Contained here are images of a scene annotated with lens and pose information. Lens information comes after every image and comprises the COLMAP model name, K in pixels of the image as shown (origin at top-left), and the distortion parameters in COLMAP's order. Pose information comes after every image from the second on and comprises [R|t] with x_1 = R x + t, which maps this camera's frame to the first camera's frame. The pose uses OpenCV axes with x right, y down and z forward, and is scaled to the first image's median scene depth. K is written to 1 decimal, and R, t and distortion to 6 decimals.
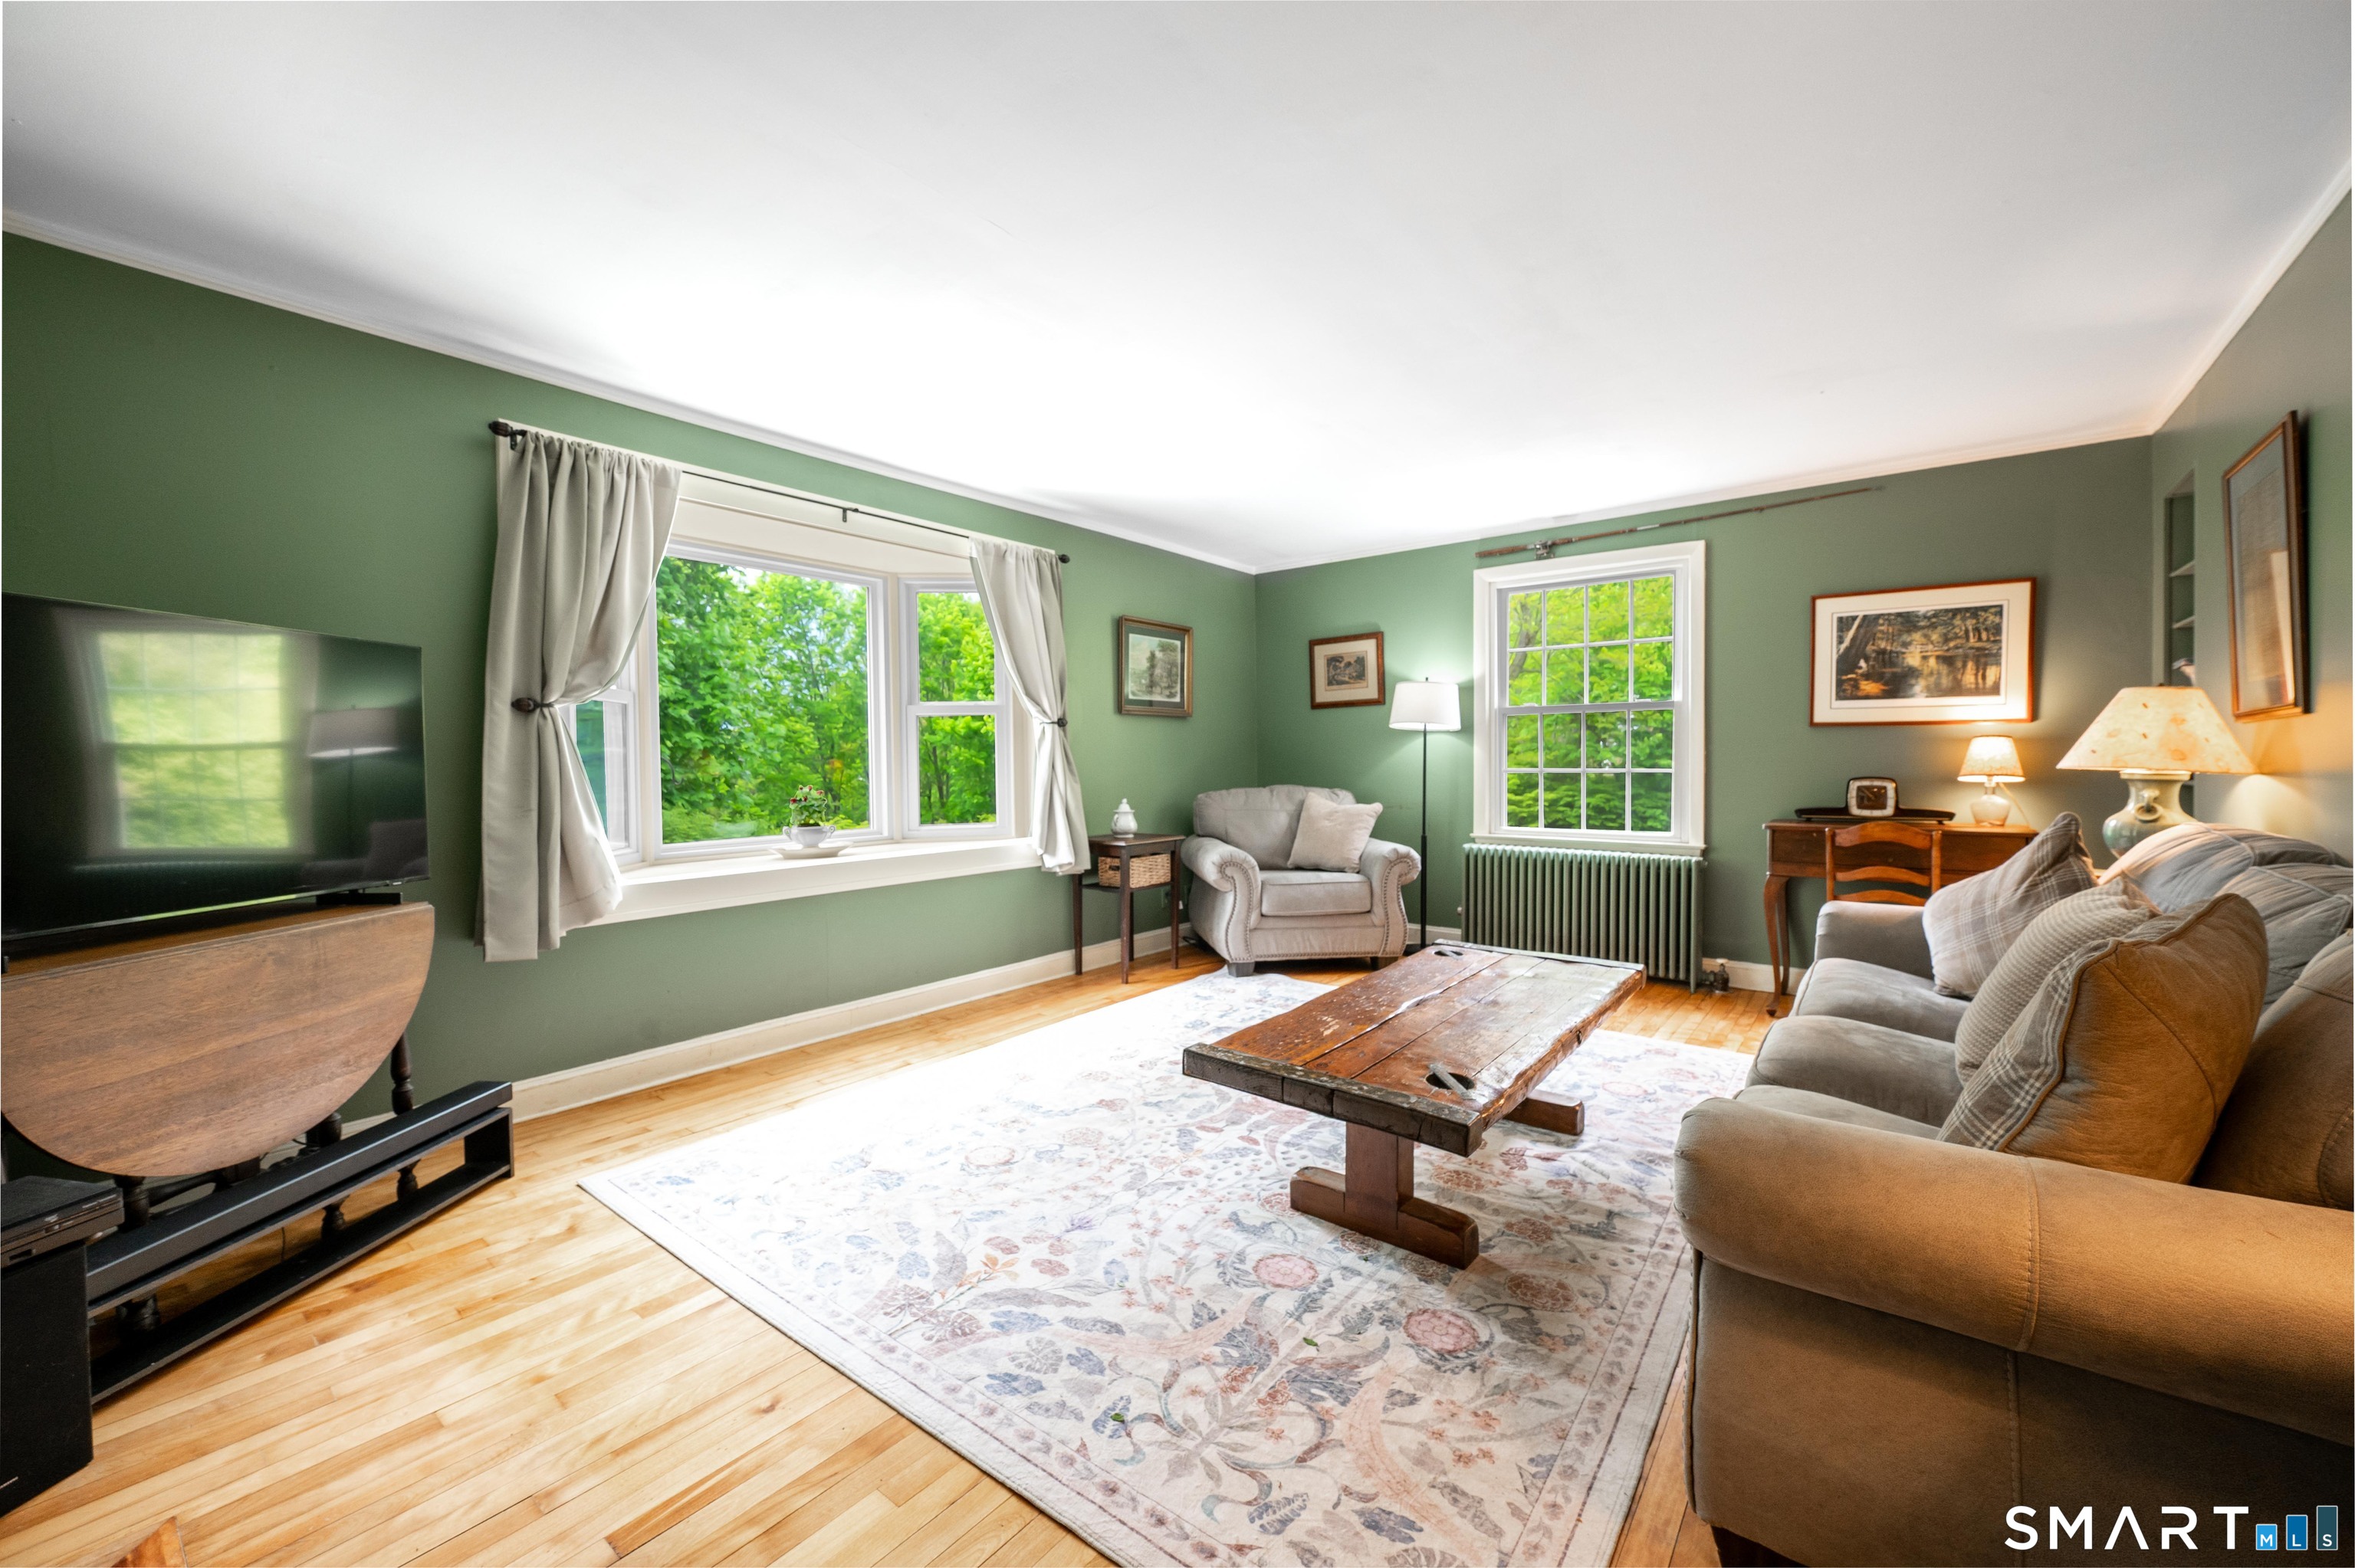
lens RADIAL K [[917.9, 0, 1177.5], [0, 917.9, 784.0], [0, 0, 1]] dist [-0.001265, -0.000035]
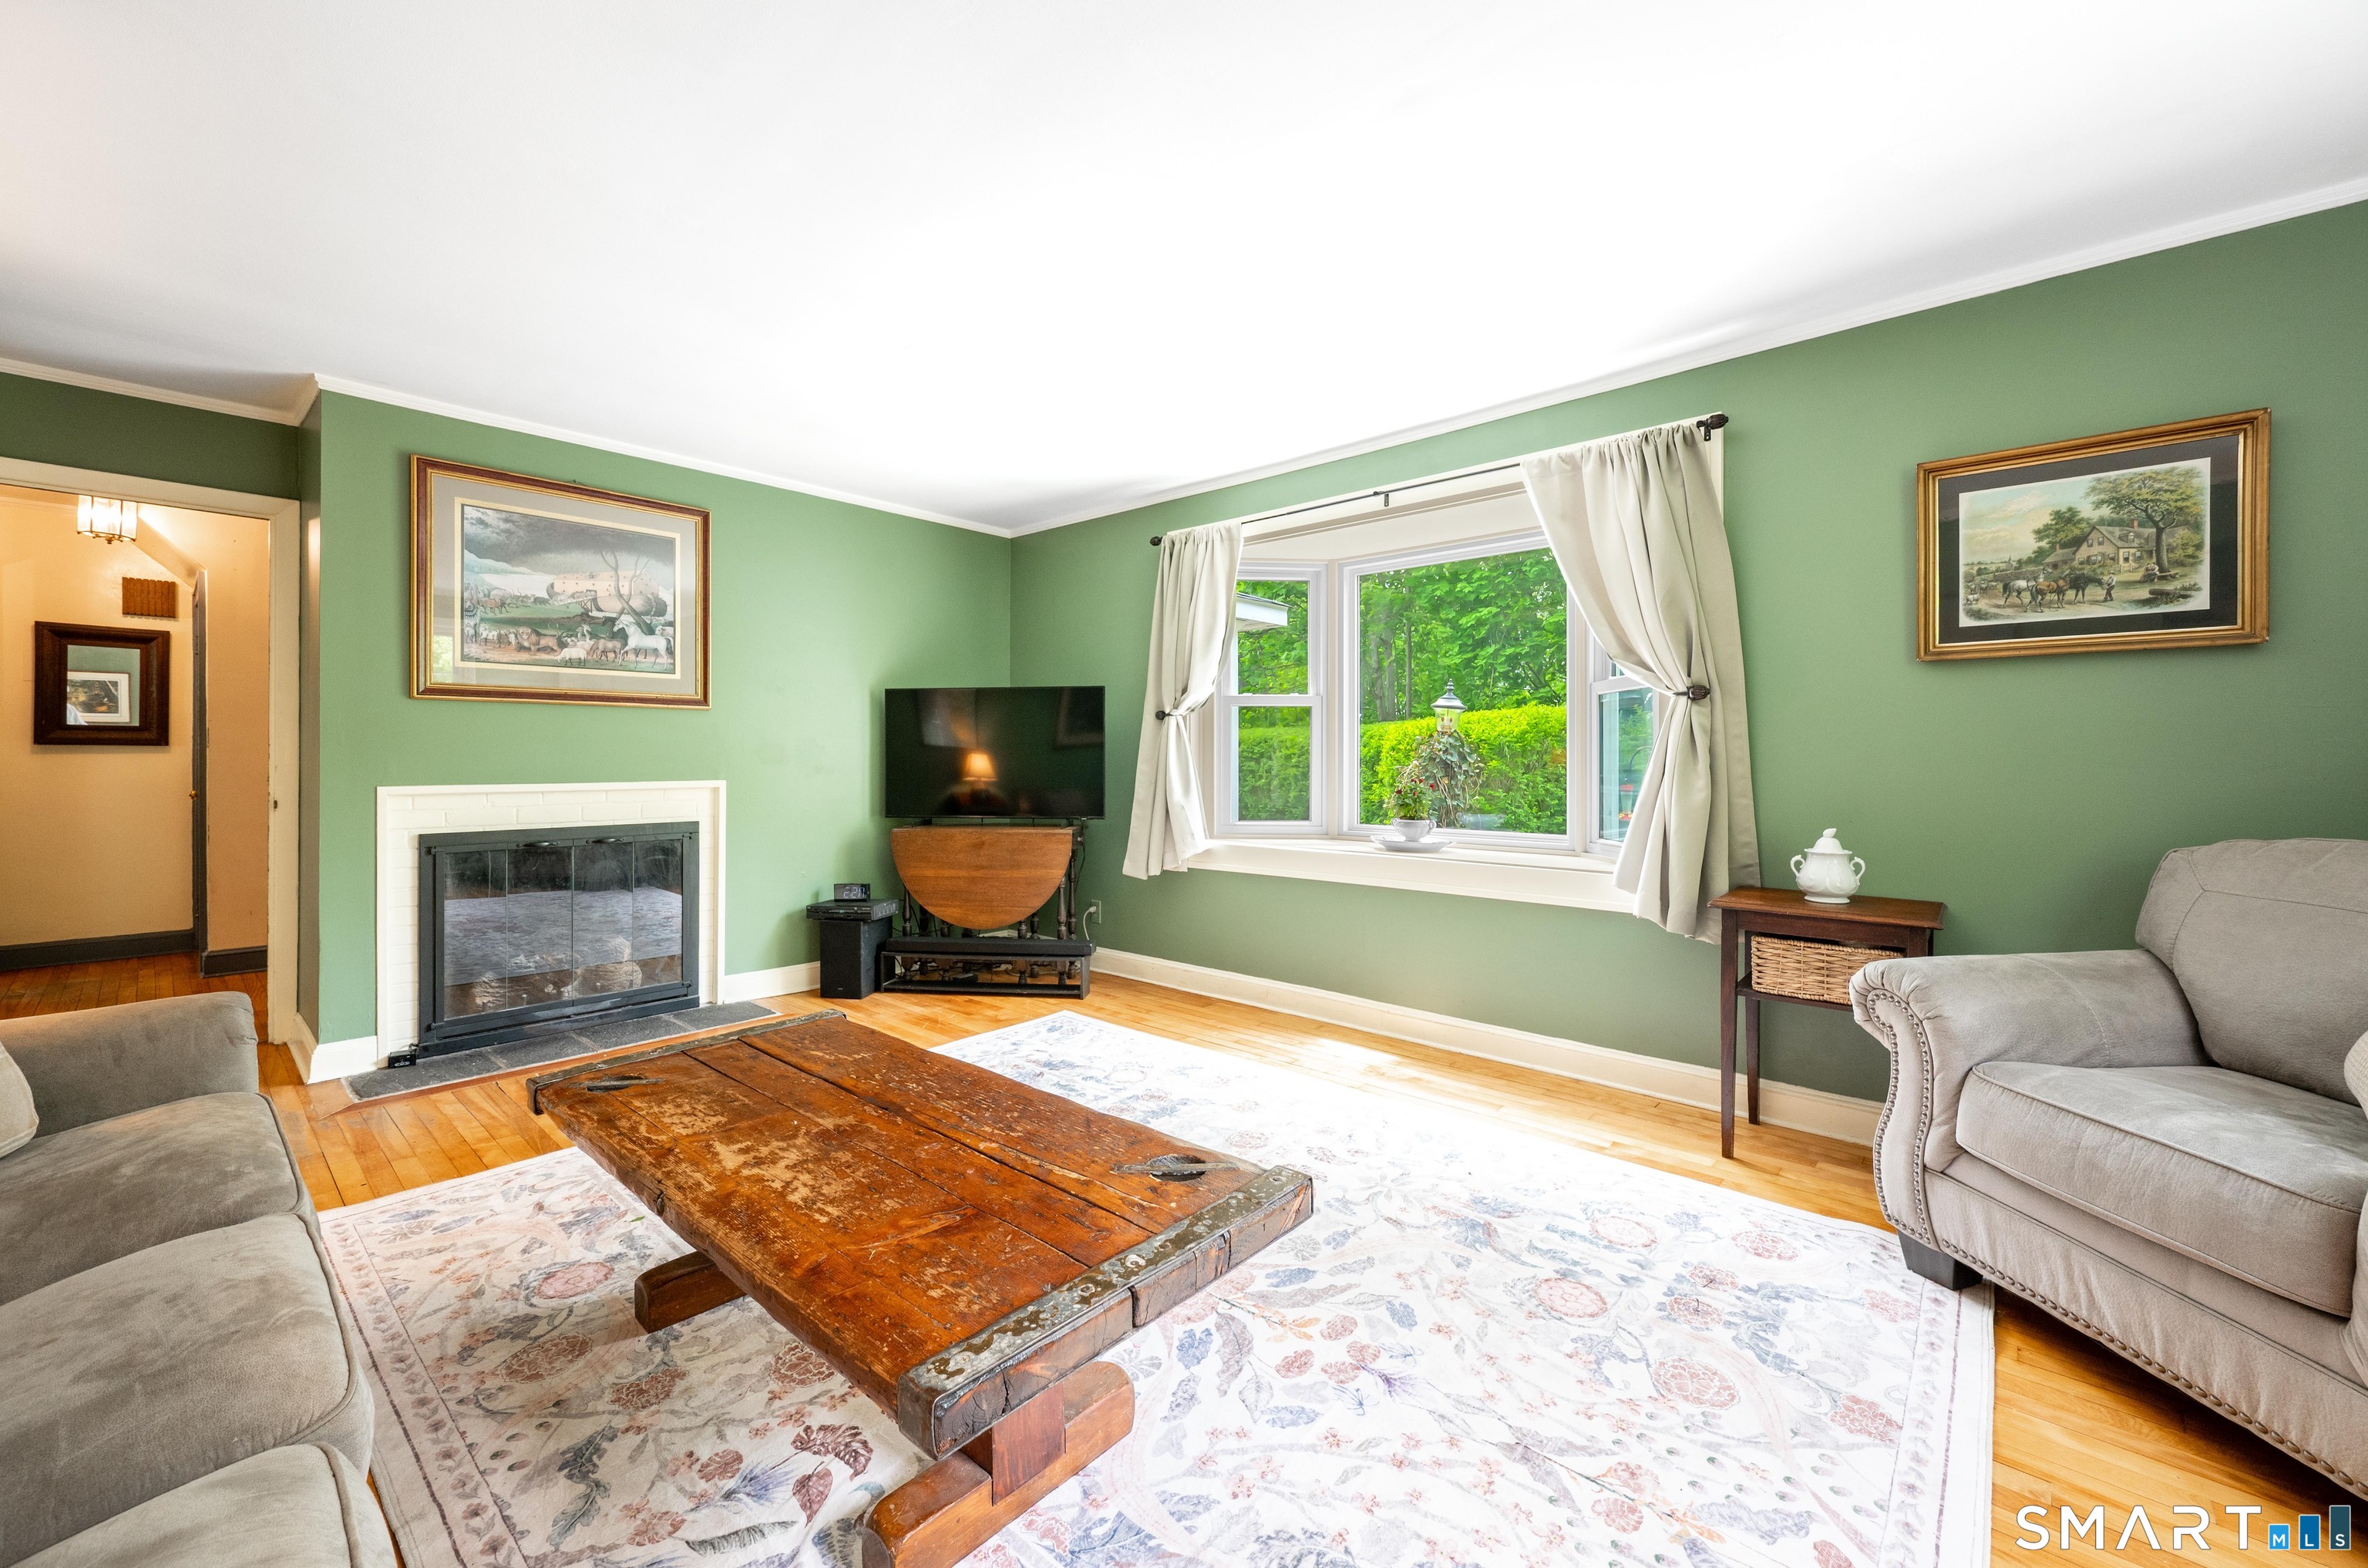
lens RADIAL K [[941.3, 0, 1179.8], [0, 941.3, 759.0], [0, 0, 1]] dist [-0.003772, -0.000406]
pose [[-0.071318, 0.010161, -0.997402, 0.636799], [-0.025897, 0.999592, 0.012035, -0.025484], [0.997117, 0.026688, -0.071026, 0.846157]]
